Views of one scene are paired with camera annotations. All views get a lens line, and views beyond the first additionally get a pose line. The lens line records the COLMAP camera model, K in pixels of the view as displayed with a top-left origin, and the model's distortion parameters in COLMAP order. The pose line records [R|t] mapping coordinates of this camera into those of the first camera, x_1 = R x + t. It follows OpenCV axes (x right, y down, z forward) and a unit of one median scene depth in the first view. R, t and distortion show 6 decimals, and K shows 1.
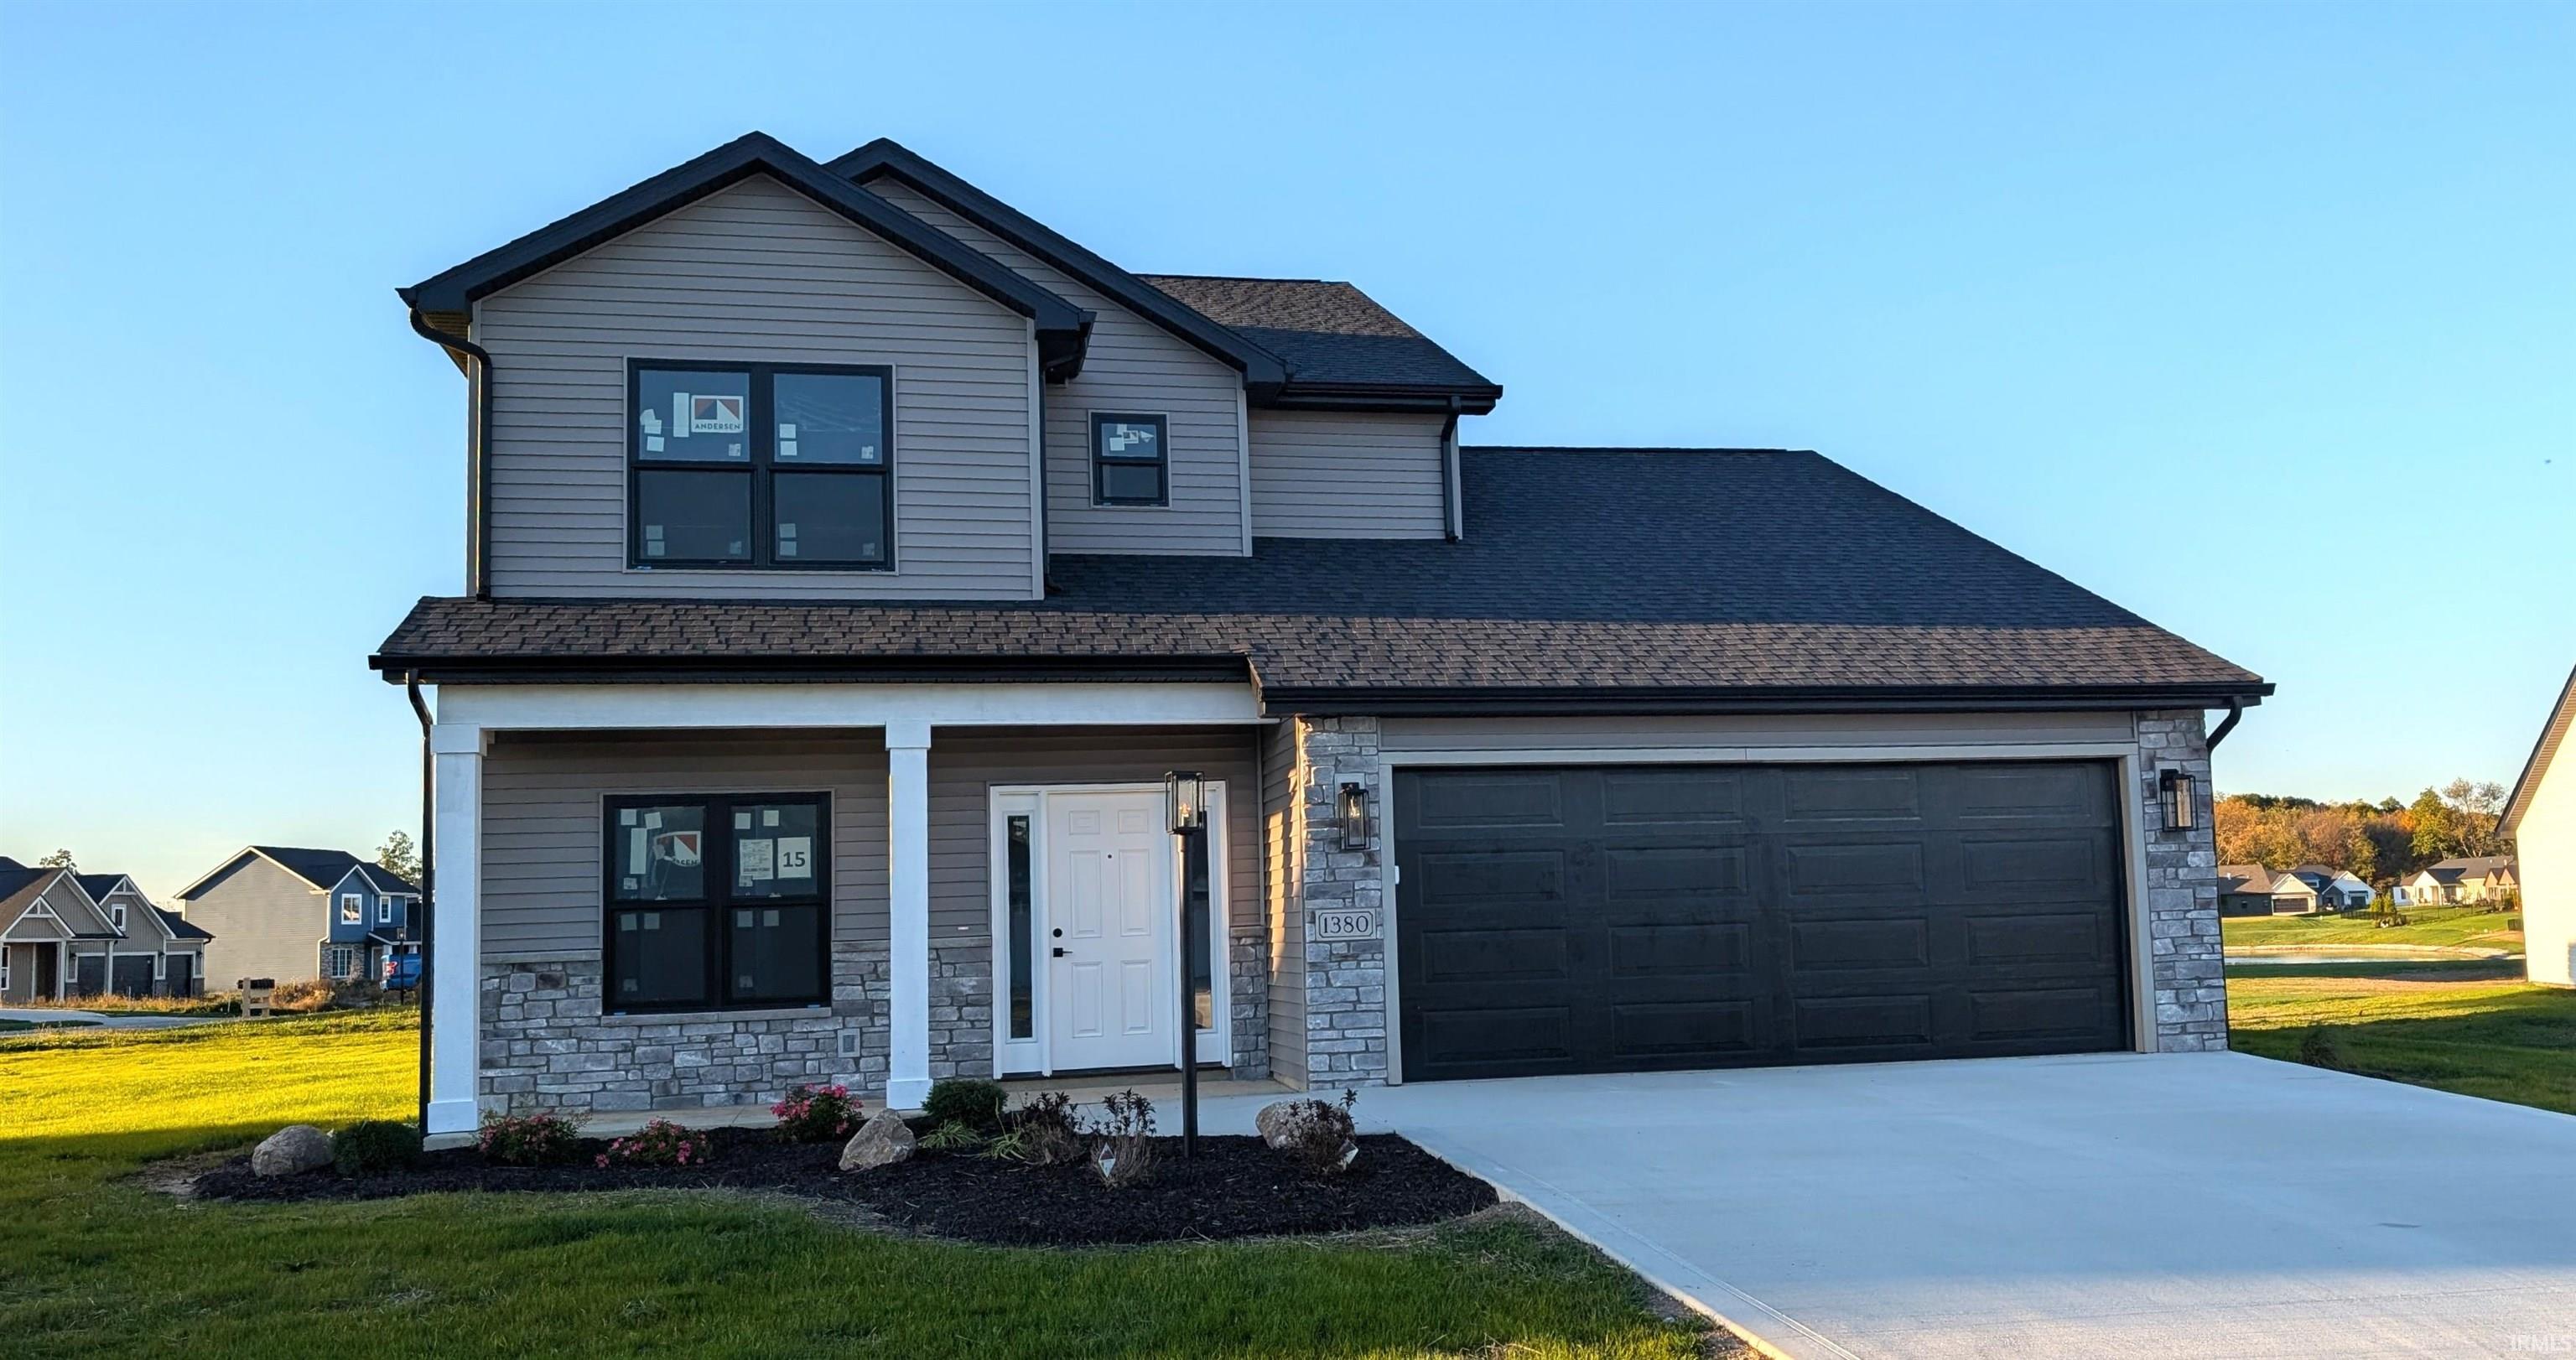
lens RADIAL K [[2469.7, 0, 1288.0], [0, 2469.7, 680.0], [0, 0, 1]] dist [0.066567, -0.012735]
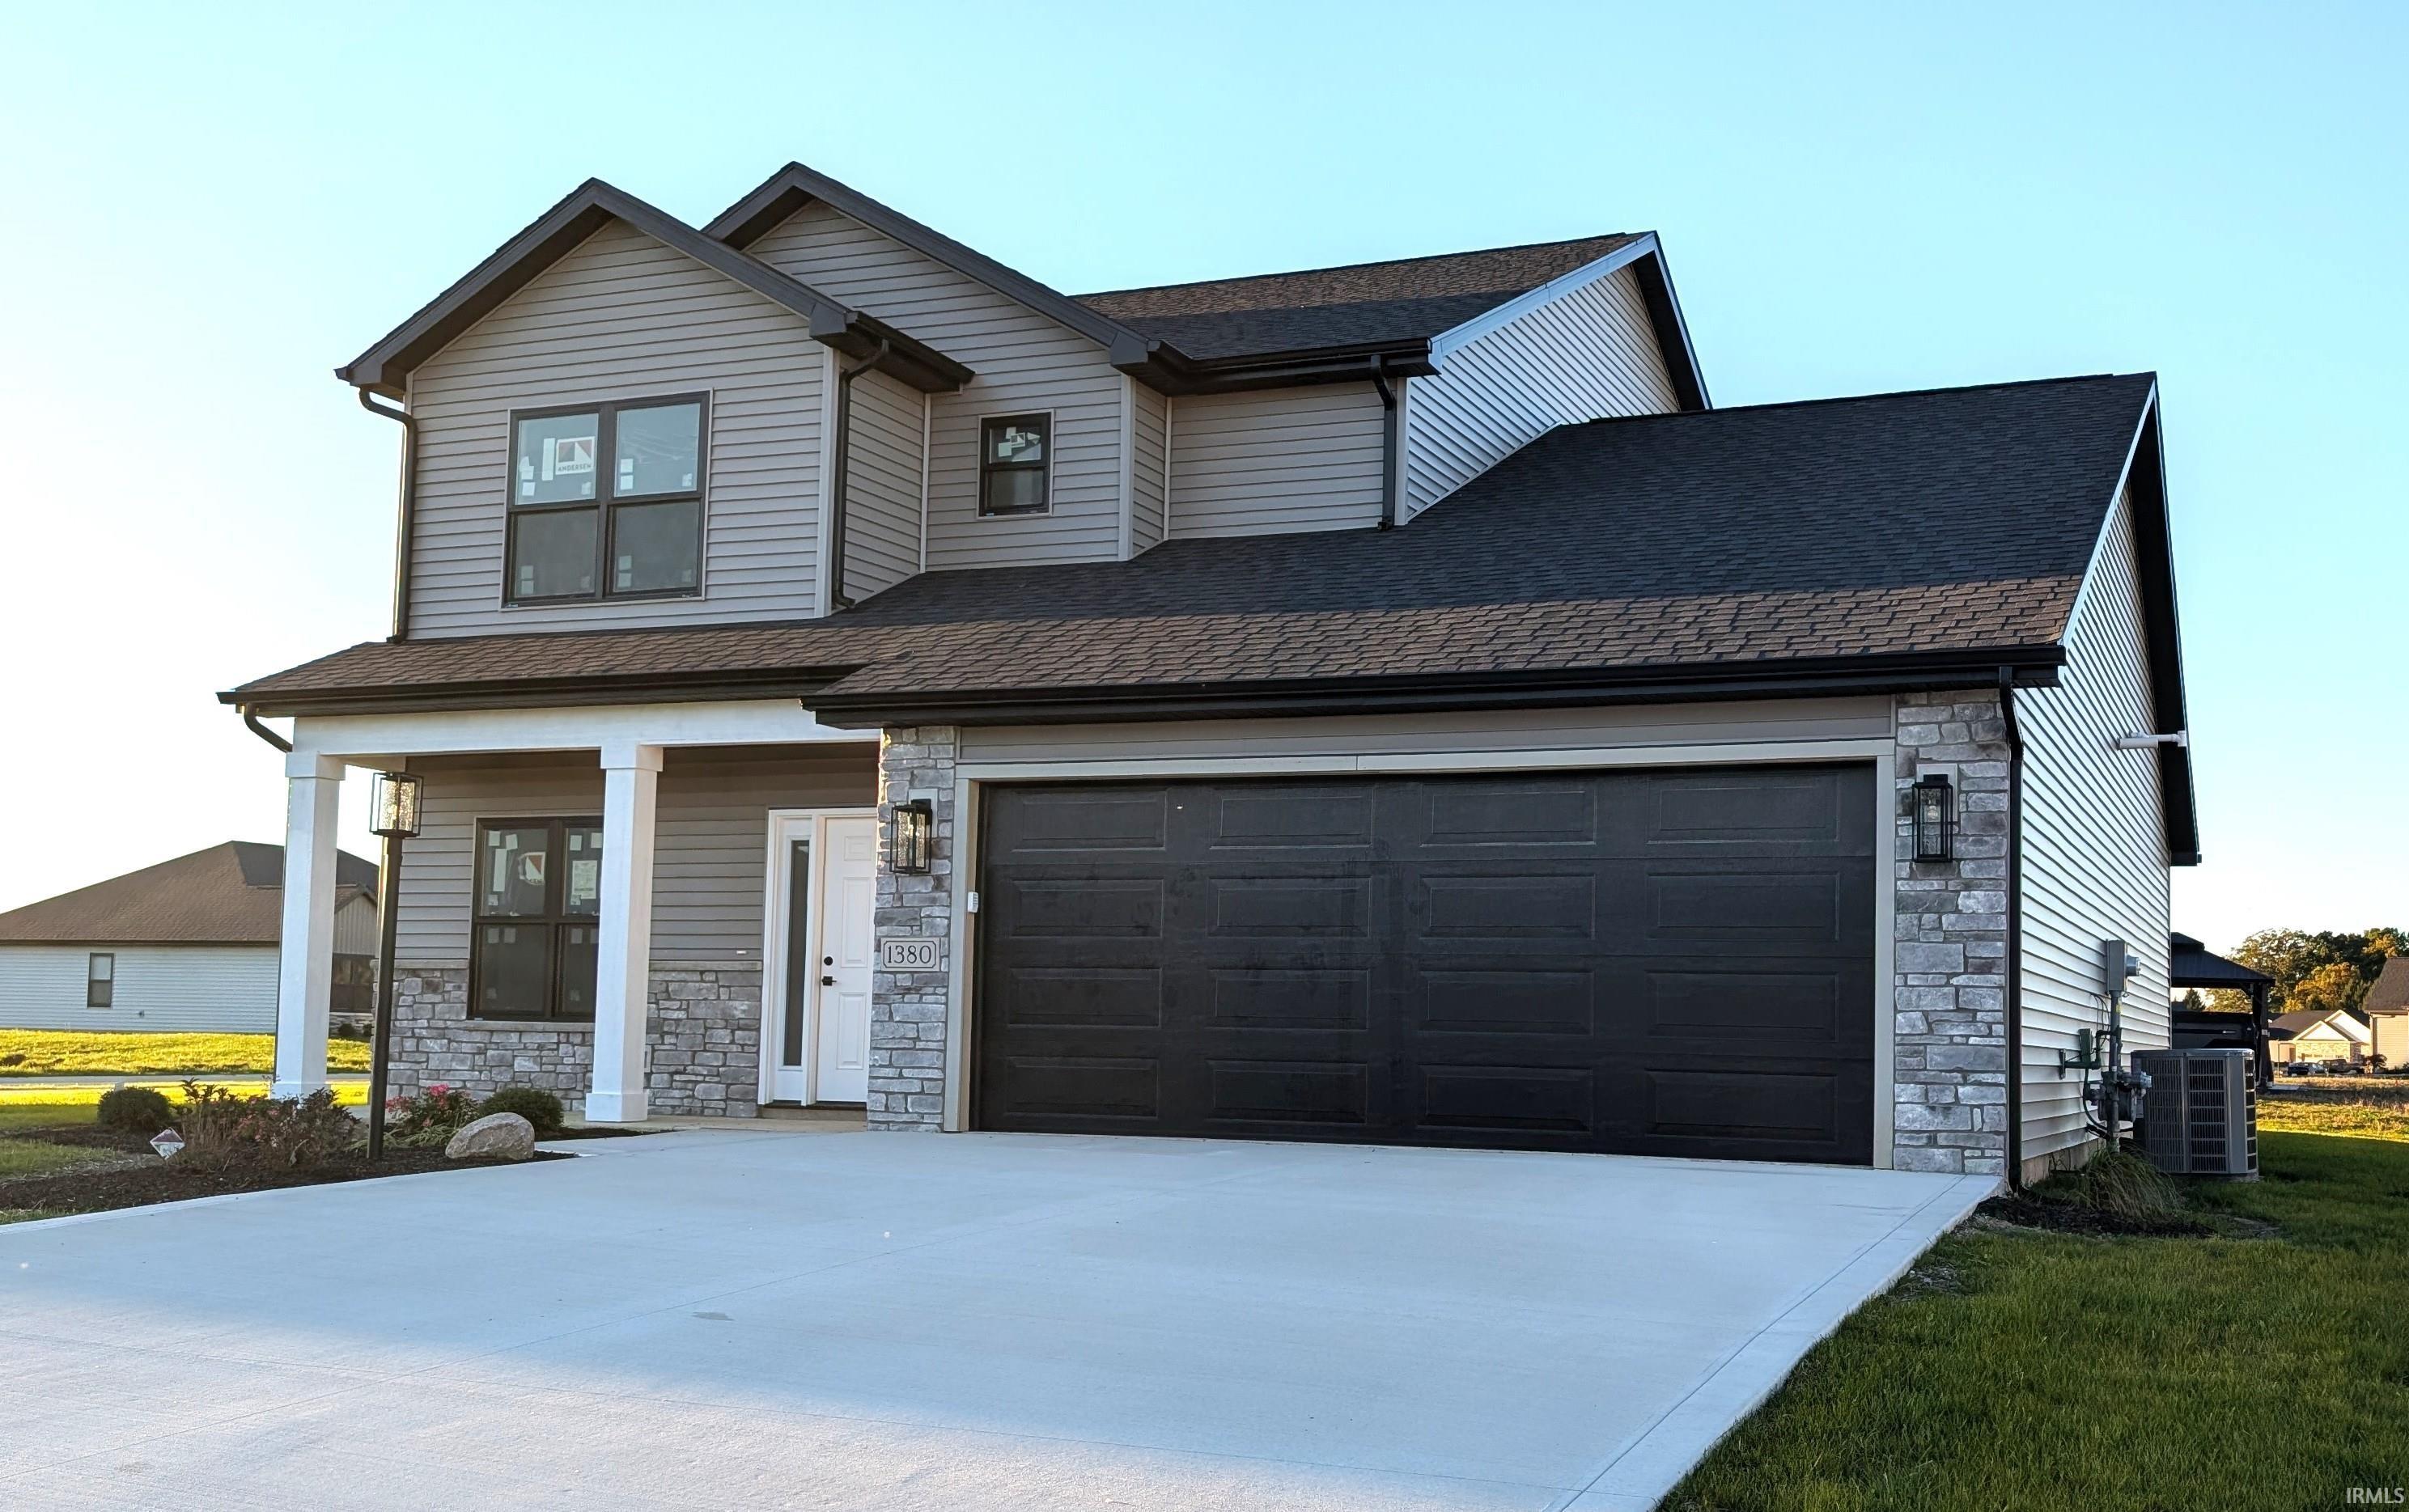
lens RADIAL K [[2557.2, 0, 1204.3], [0, 2557.2, 861.1], [0, 0, 1]] dist [0.048824, 0.010998]
pose [[0.790257, 0.005757, -0.612749, 0.650828], [0.017568, 0.999332, 0.032047, 0.034159], [0.612524, -0.036090, 0.789628, 0.303171]]
